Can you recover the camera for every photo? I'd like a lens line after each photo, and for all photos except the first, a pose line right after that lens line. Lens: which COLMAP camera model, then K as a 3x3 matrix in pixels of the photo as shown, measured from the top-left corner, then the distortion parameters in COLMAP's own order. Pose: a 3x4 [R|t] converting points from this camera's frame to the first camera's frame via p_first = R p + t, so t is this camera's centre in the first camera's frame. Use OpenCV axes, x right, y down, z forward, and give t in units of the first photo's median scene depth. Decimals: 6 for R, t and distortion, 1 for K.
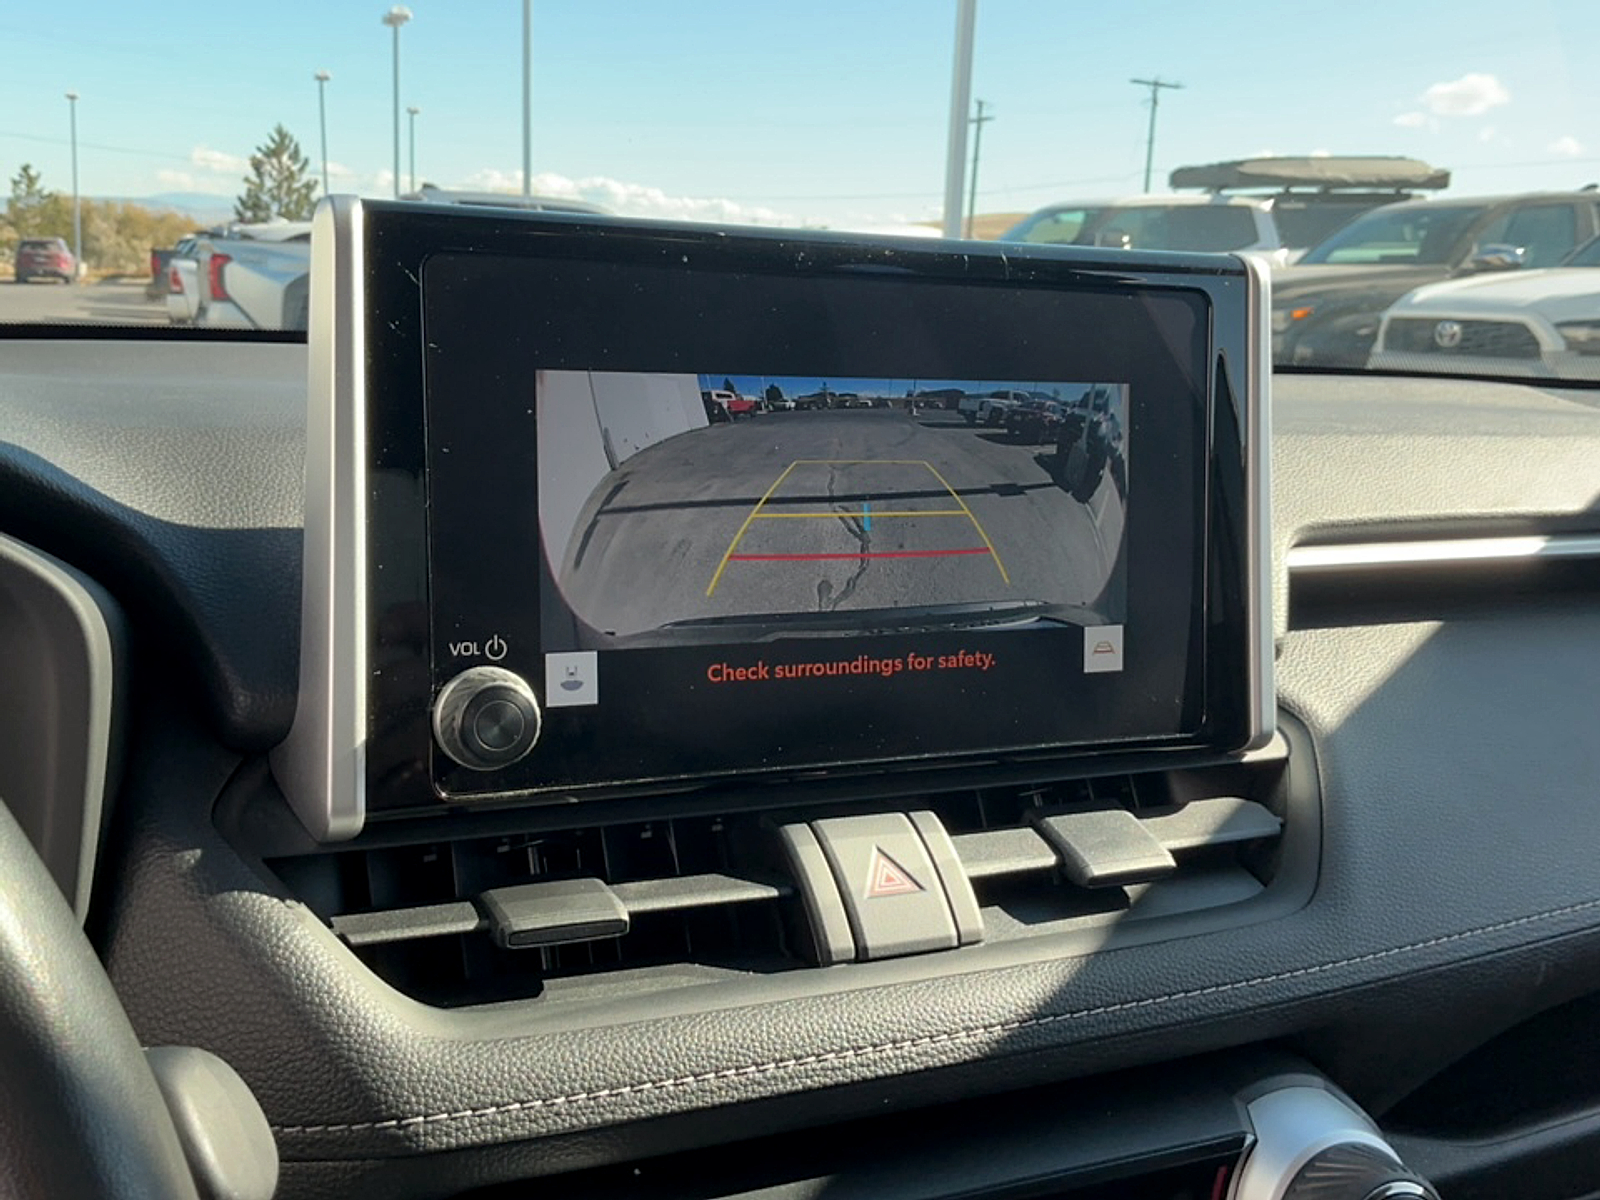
lens RADIAL K [[1666.1, 0, 797.9], [0, 1666.1, 593.0], [0, 0, 1]] dist [0.105767, -0.276120]
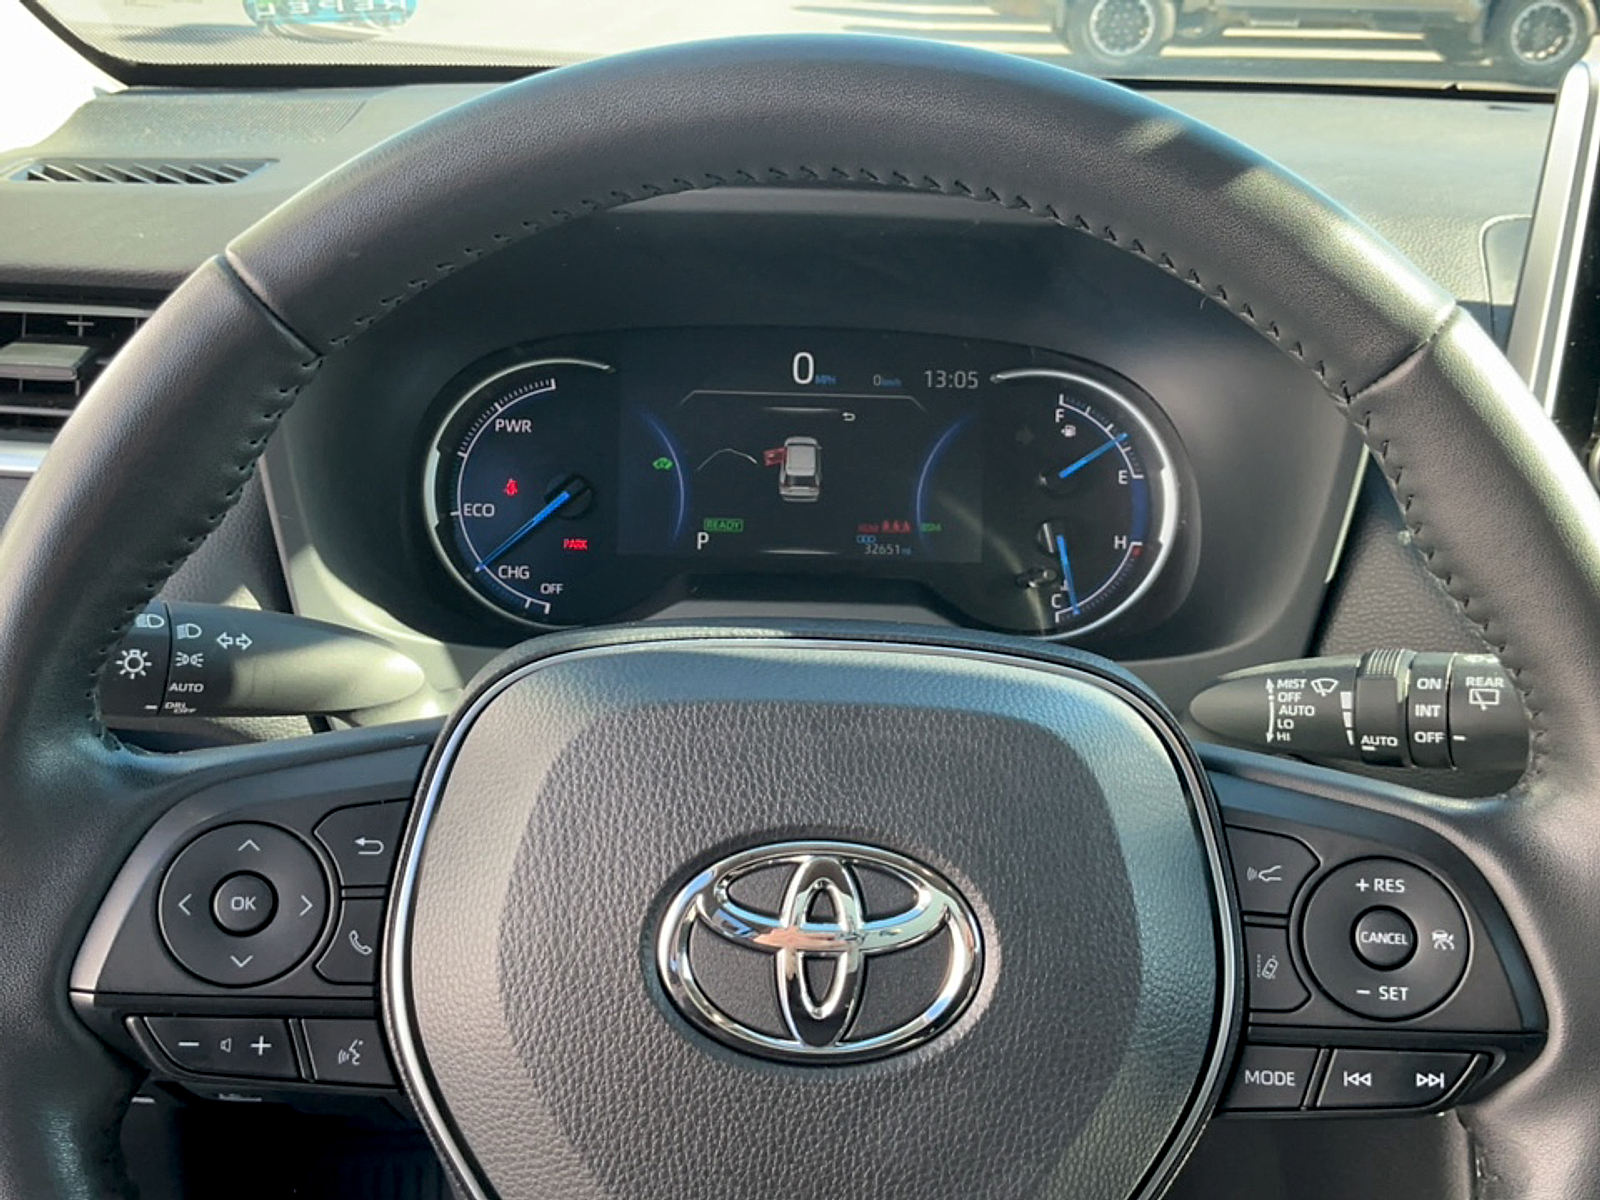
lens RADIAL K [[1665.8, 0, 800.0], [0, 1665.8, 600.0], [0, 0, 1]] dist [0.102449, -0.259337]
pose [[0.910572, 0.153683, -0.383719, -0.233874], [-0.071755, 0.972989, 0.219415, -0.059632], [0.407075, -0.172260, 0.897004, -0.450866]]
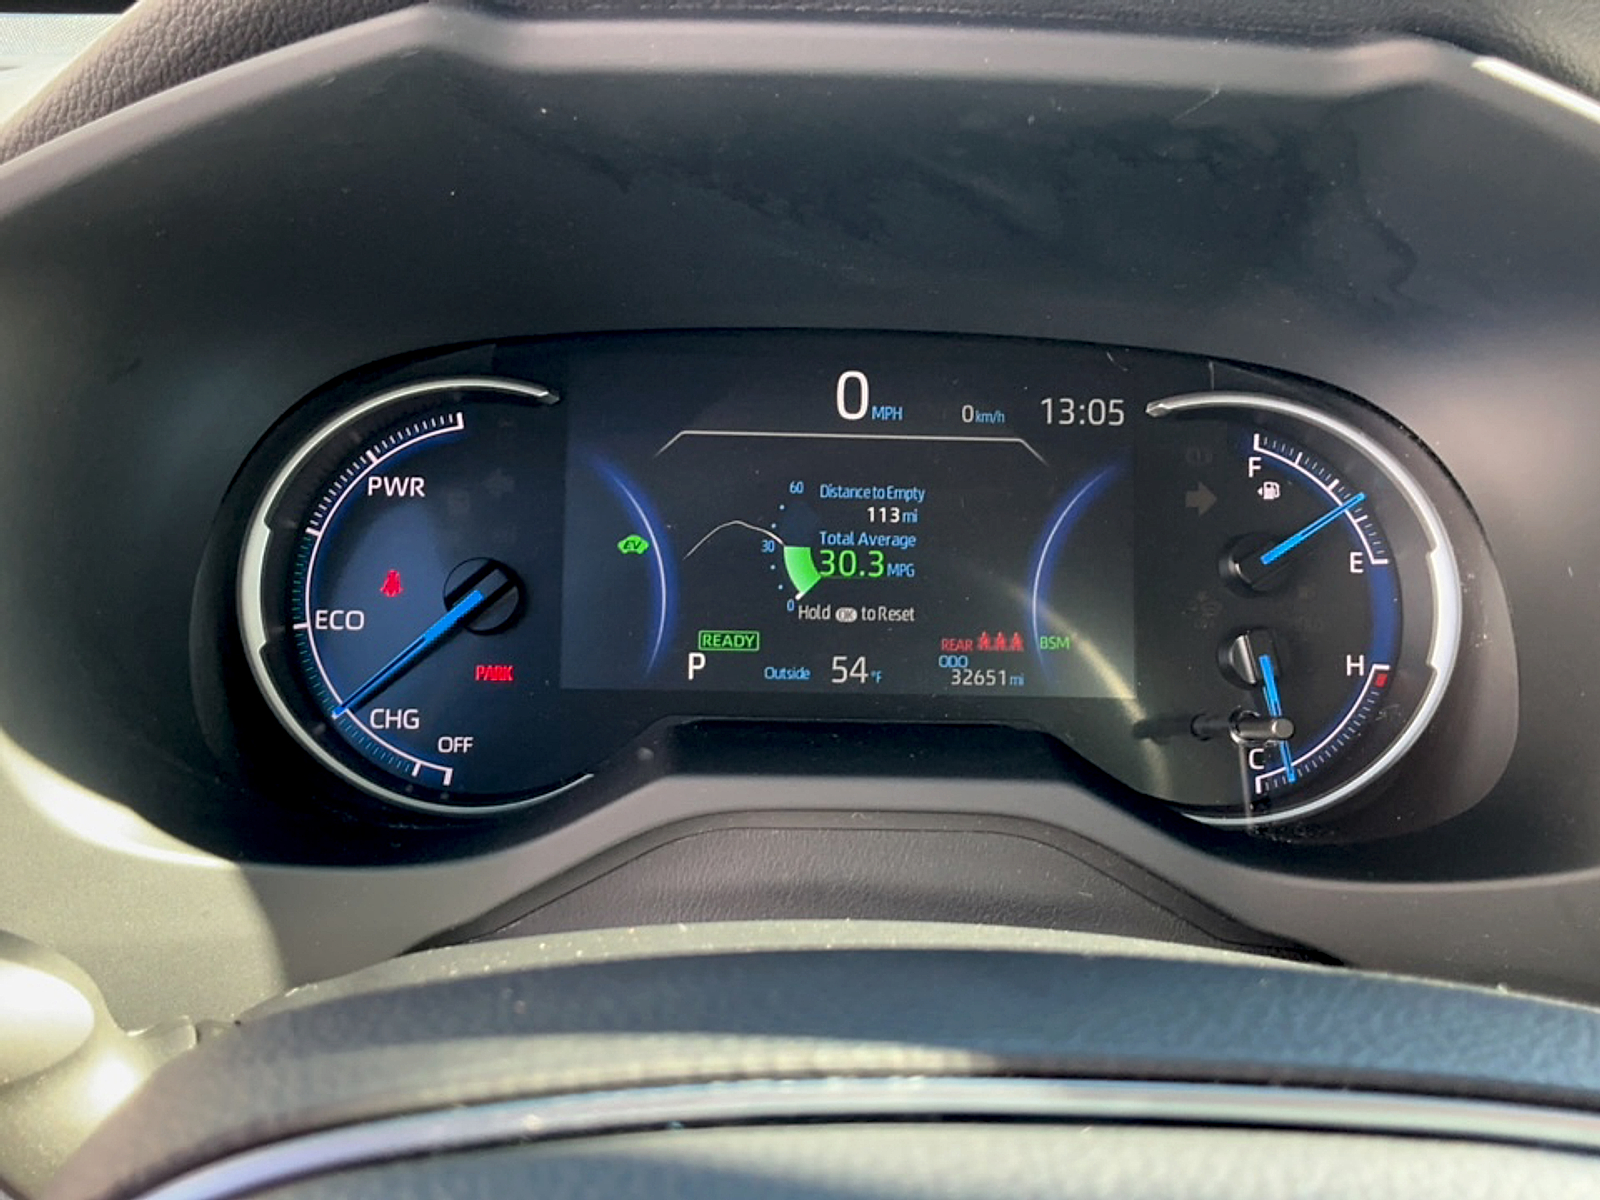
lens RADIAL K [[1665.8, 0, 800.0], [0, 1665.8, 600.0], [0, 0, 1]] dist [0.102449, -0.259337]
pose [[0.915282, 0.130549, -0.381072, -0.490375], [-0.068402, 0.982658, 0.172350, 0.020556], [0.396964, -0.131683, 0.908339, 0.042007]]
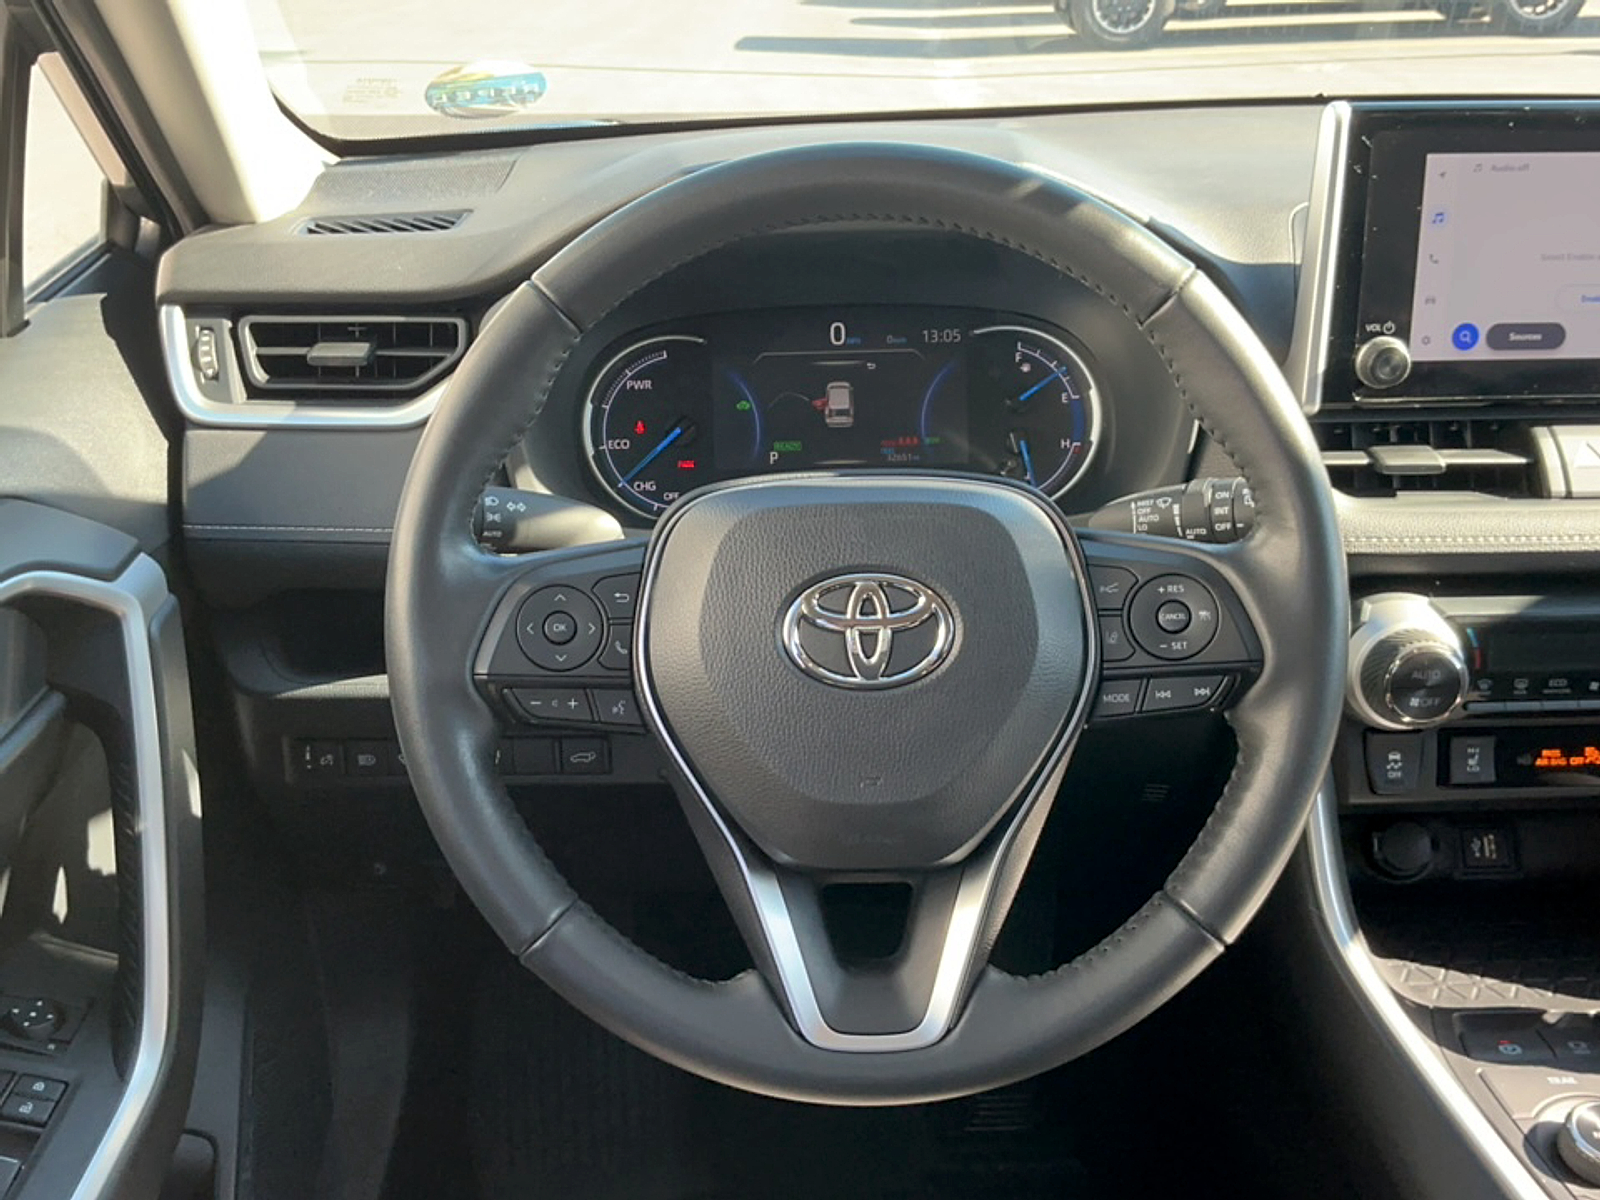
lens RADIAL K [[1665.8, 0, 800.0], [0, 1665.8, 600.0], [0, 0, 1]] dist [0.102449, -0.259337]
pose [[0.908982, 0.111000, -0.401784, 0.024110], [-0.017428, 0.973170, 0.229427, -0.092912], [0.416471, -0.201543, 0.886528, -1.076032]]
